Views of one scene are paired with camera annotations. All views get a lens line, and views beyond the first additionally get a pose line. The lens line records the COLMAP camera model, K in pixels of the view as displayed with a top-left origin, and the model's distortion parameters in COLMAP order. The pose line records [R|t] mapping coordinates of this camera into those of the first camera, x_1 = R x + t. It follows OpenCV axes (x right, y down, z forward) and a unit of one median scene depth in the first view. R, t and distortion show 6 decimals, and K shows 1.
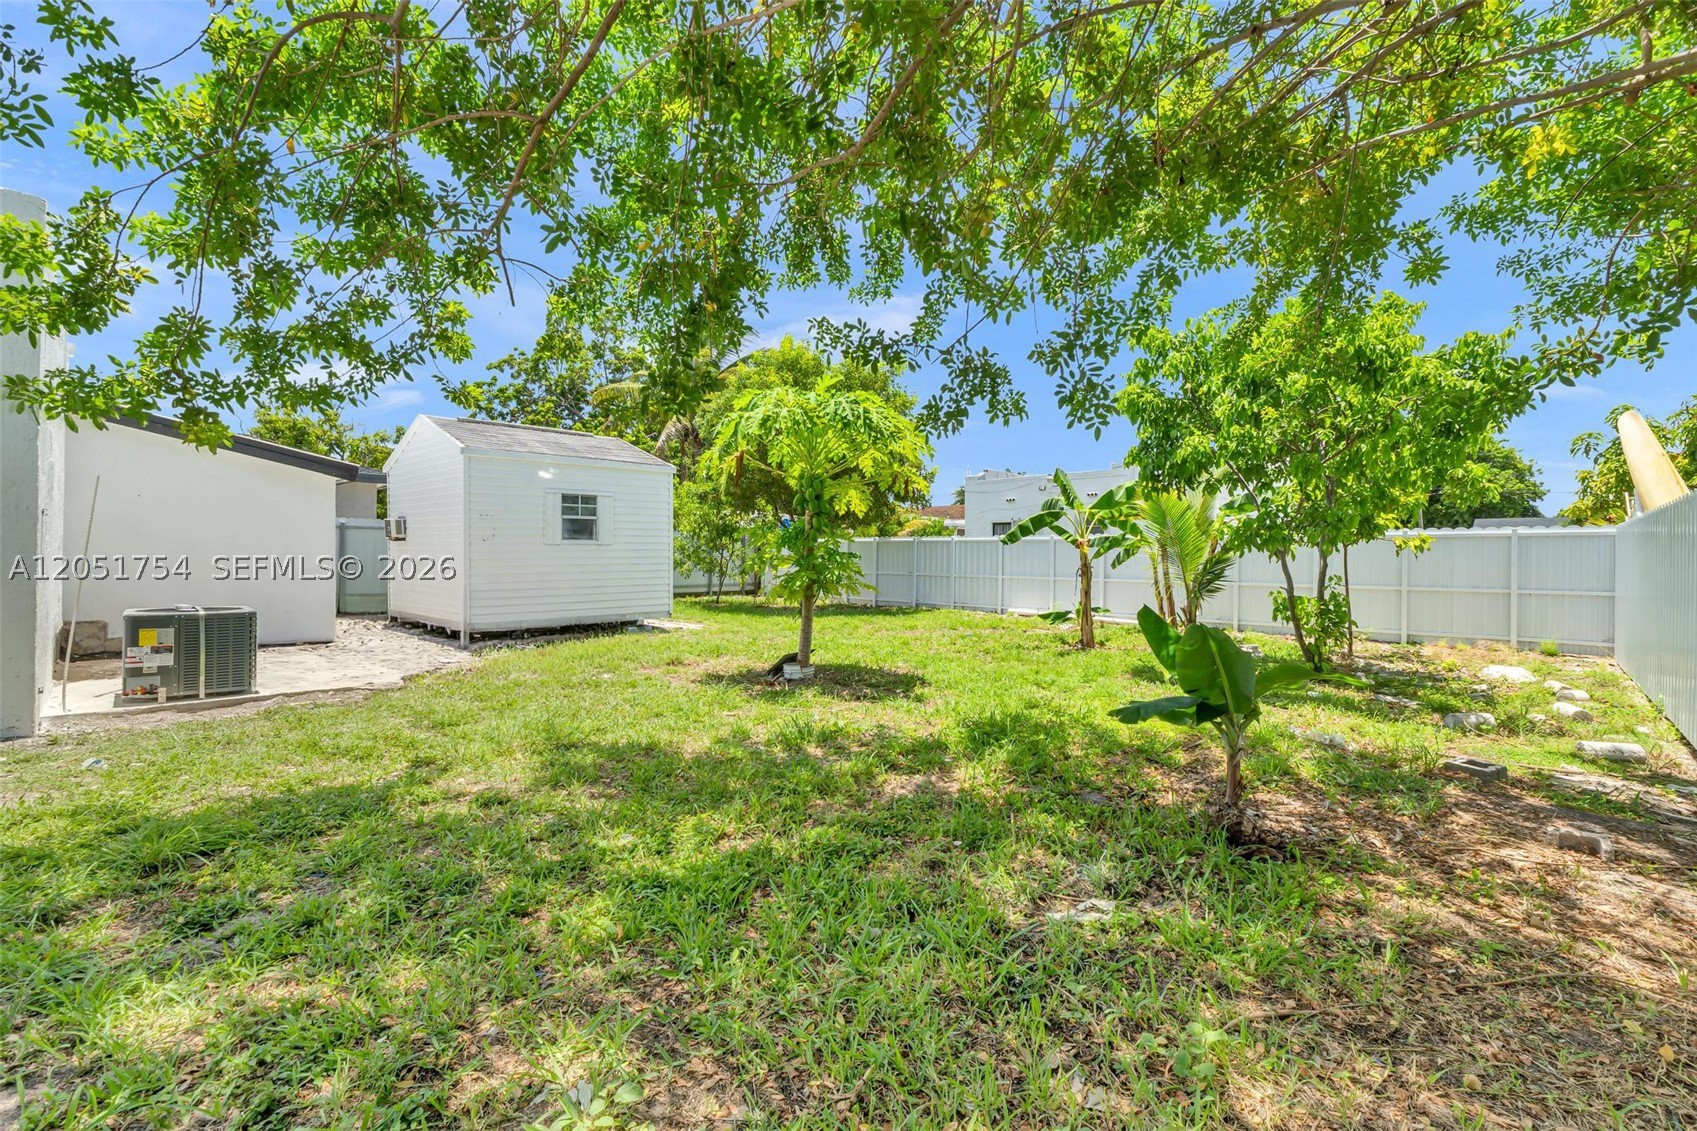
lens RADIAL K [[728.6, 0, 853.9], [0, 728.6, 557.2], [0, 0, 1]] dist [0.003086, -0.000820]
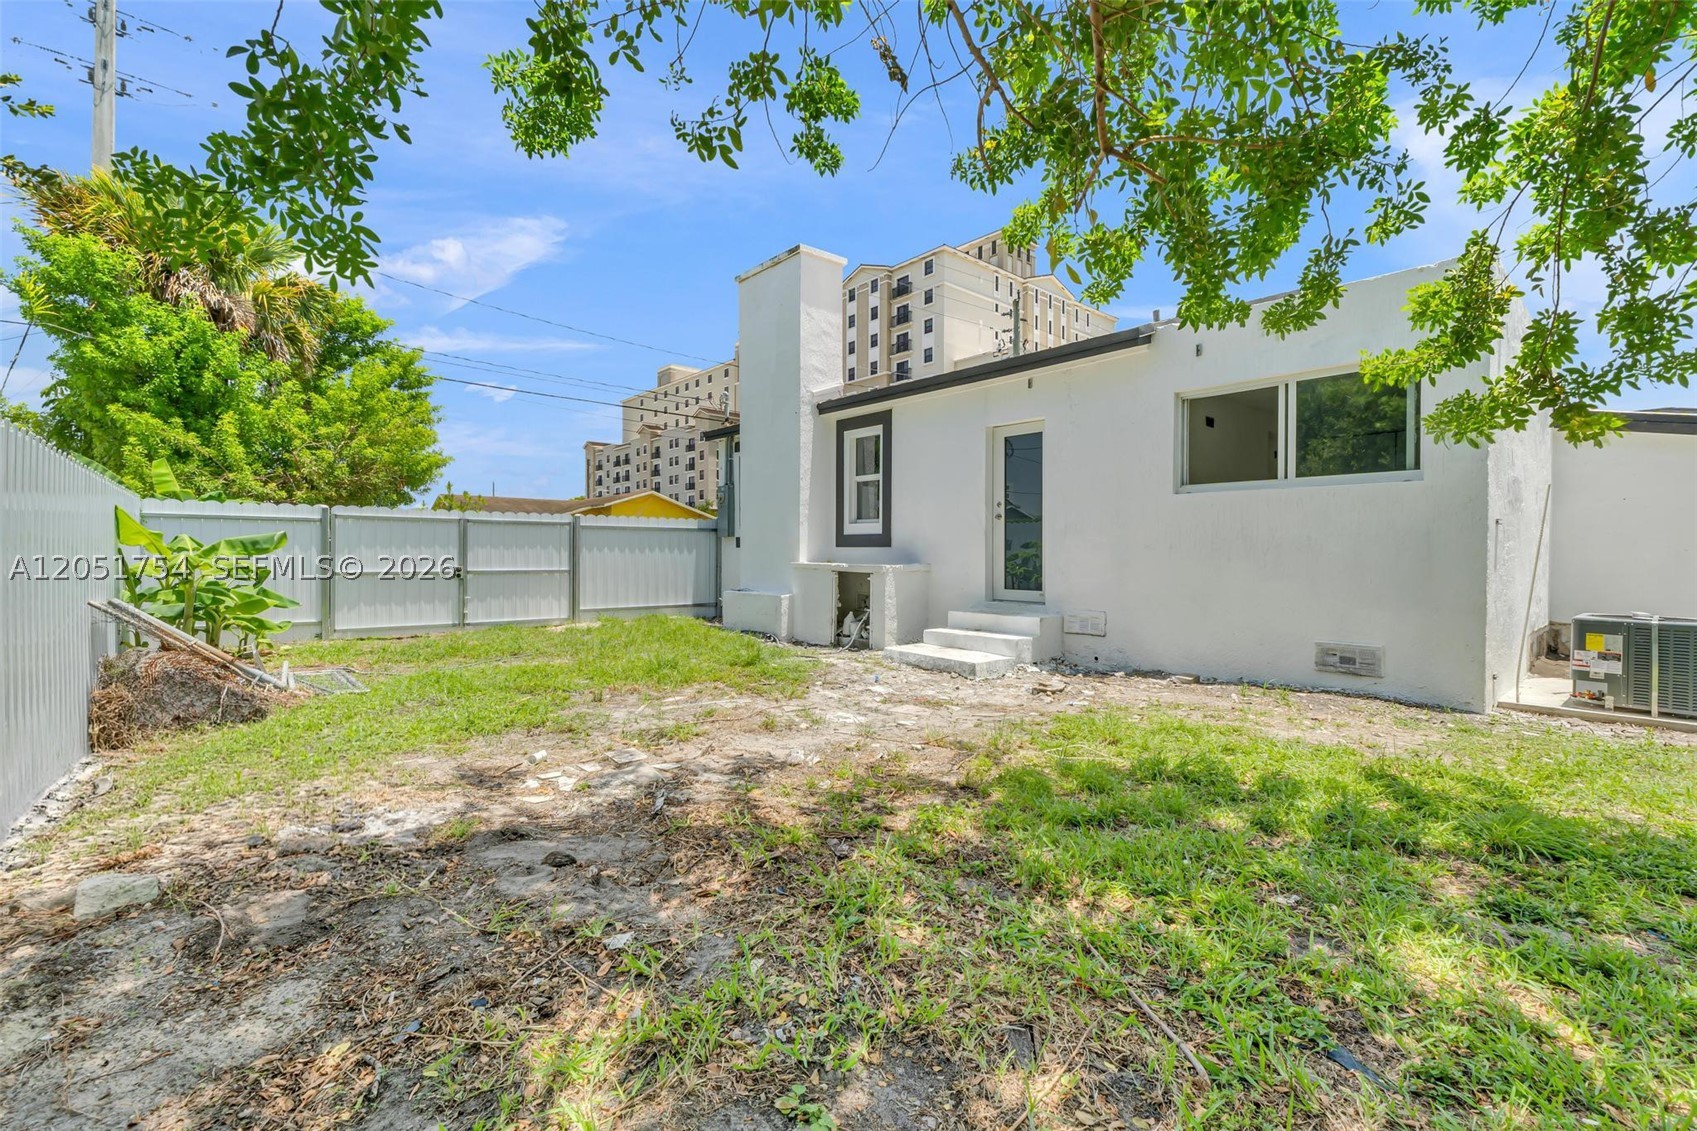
lens RADIAL K [[728.6, 0, 848.5], [0, 728.6, 562.9], [0, 0, 1]] dist [0.003086, -0.000820]
pose [[-0.100811, 0.000876, -0.994905, 0.170470], [-0.006628, 0.999977, 0.001552, 0.011389], [0.994884, 0.006751, -0.100803, 0.137040]]
